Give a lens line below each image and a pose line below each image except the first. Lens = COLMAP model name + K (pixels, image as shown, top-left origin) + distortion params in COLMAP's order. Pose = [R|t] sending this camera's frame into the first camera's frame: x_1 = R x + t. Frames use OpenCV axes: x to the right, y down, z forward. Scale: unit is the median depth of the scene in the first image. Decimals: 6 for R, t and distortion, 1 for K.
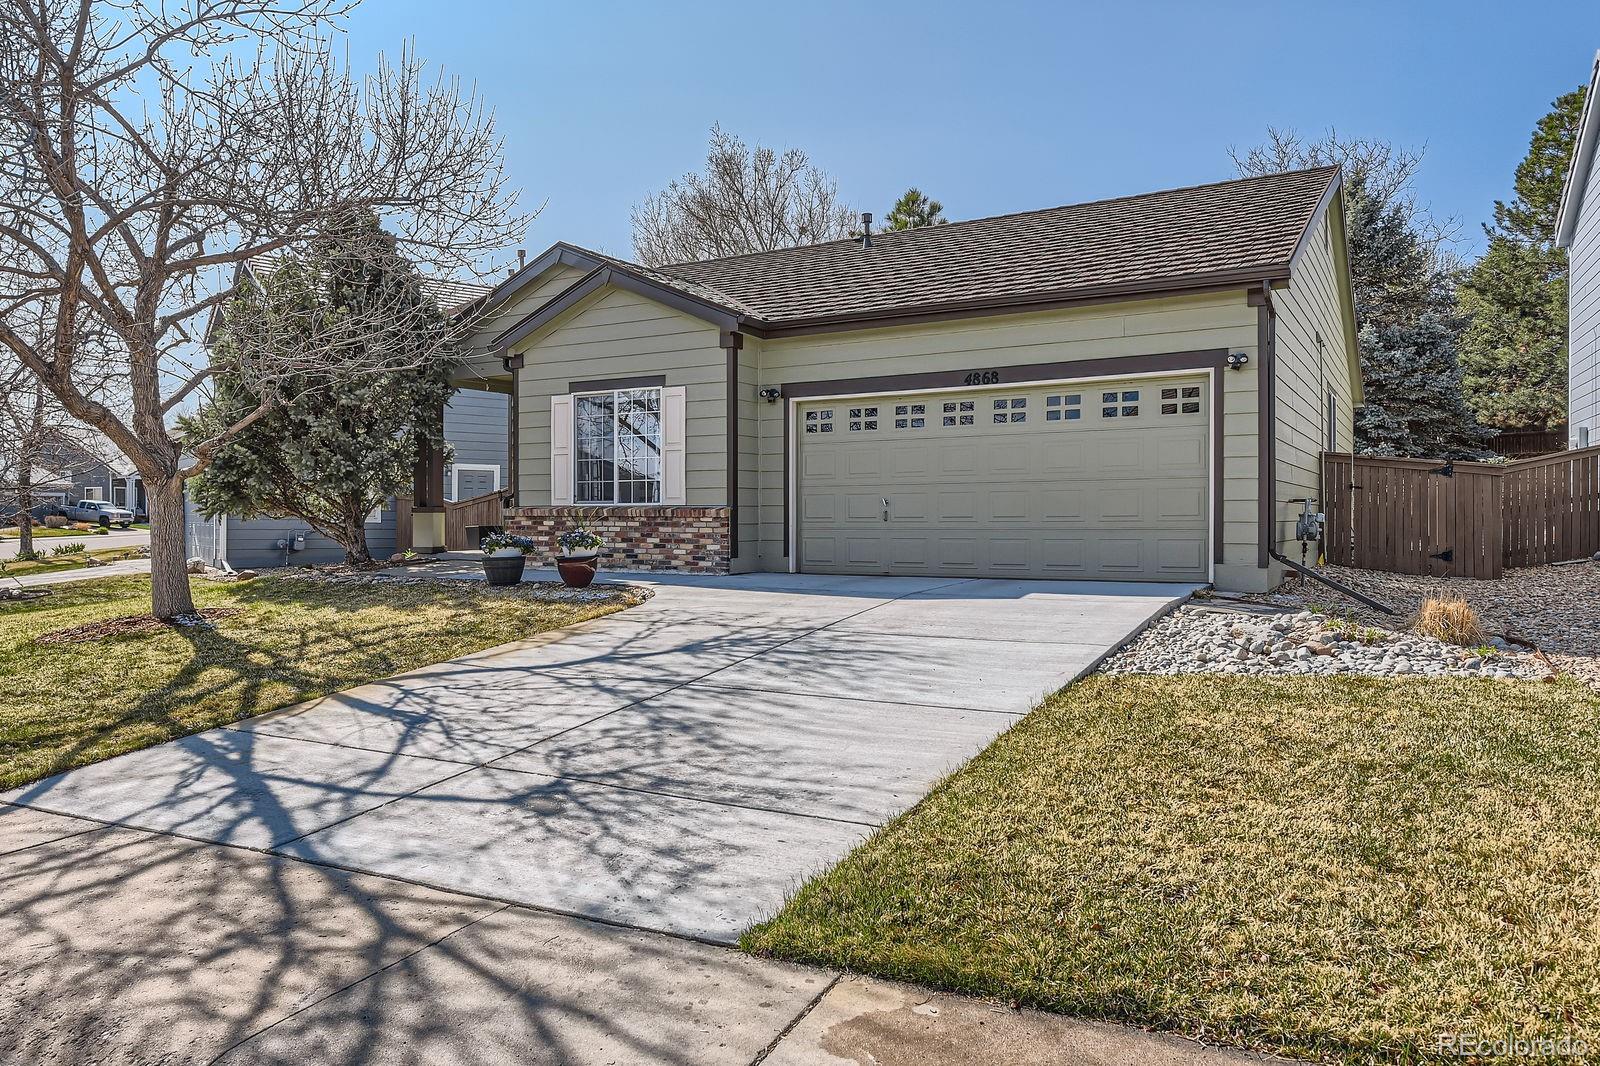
lens RADIAL K [[1031.7, 0, 799.0], [0, 1031.7, 532.6], [0, 0, 1]] dist [-0.003481, -0.008978]
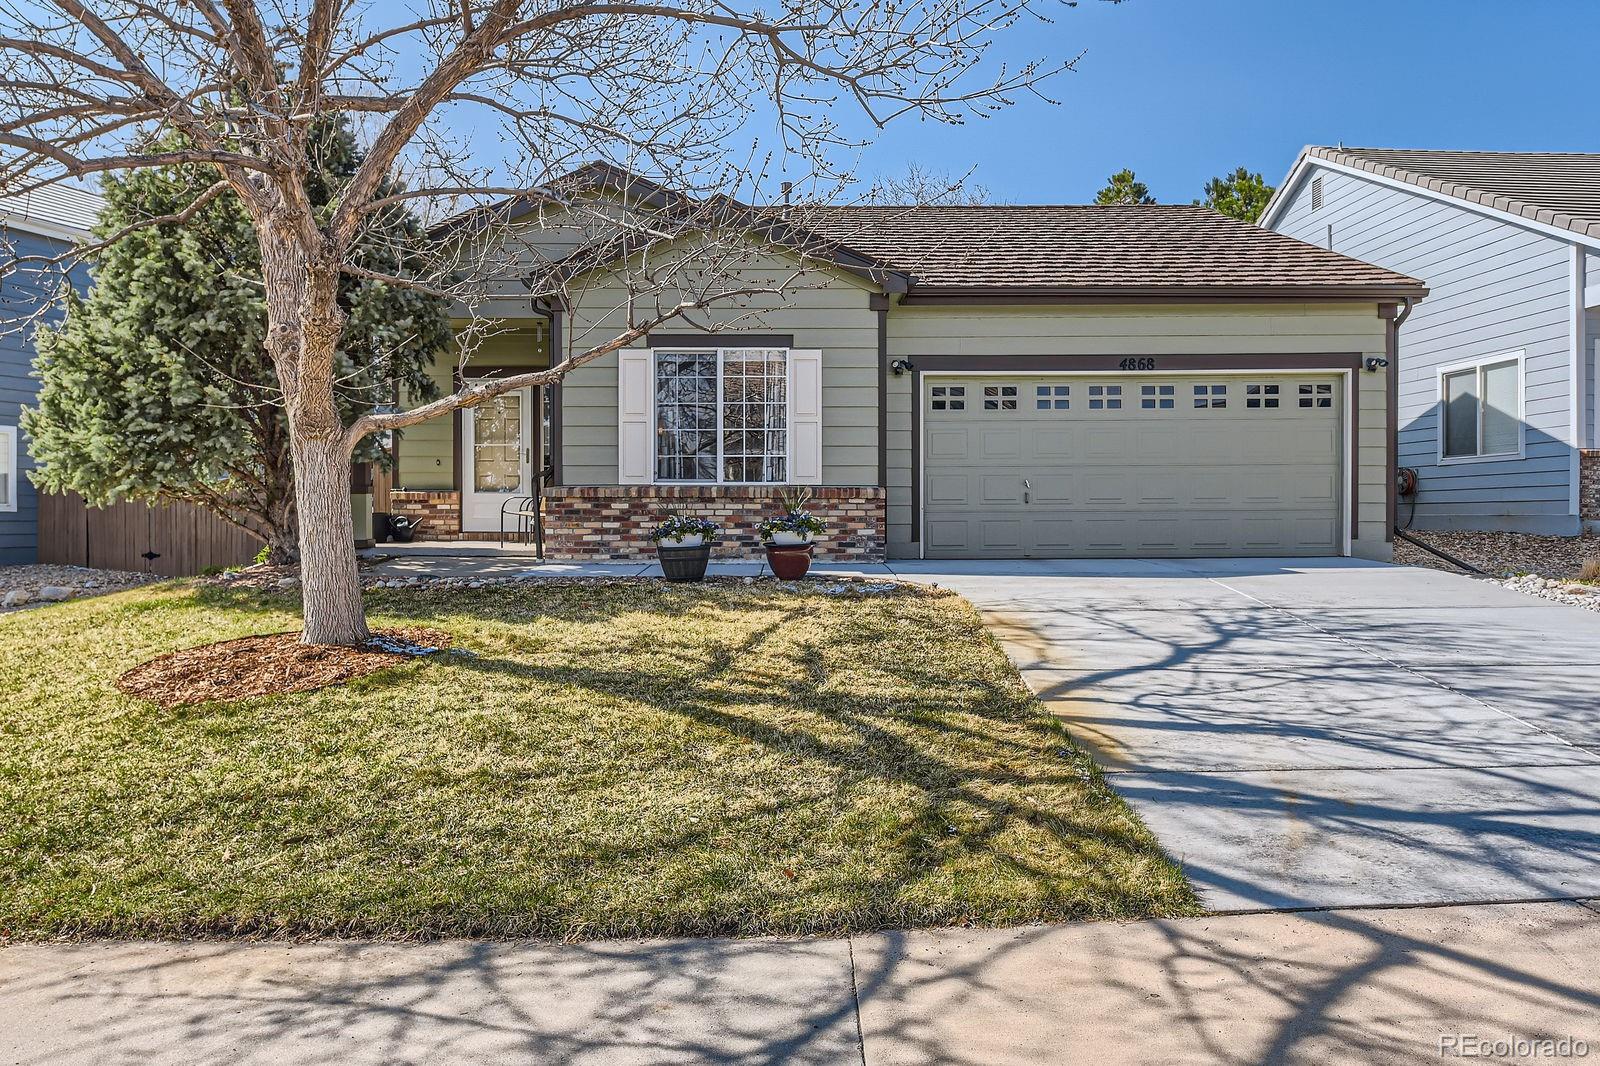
lens RADIAL K [[1031.7, 0, 799.2], [0, 1031.7, 526.1], [0, 0, 1]] dist [-0.003481, -0.008978]
pose [[0.872472, -0.007614, 0.488605, -0.564429], [0.007933, 0.999968, 0.001416, 0.007277], [-0.488600, 0.002641, 0.872504, 0.242838]]
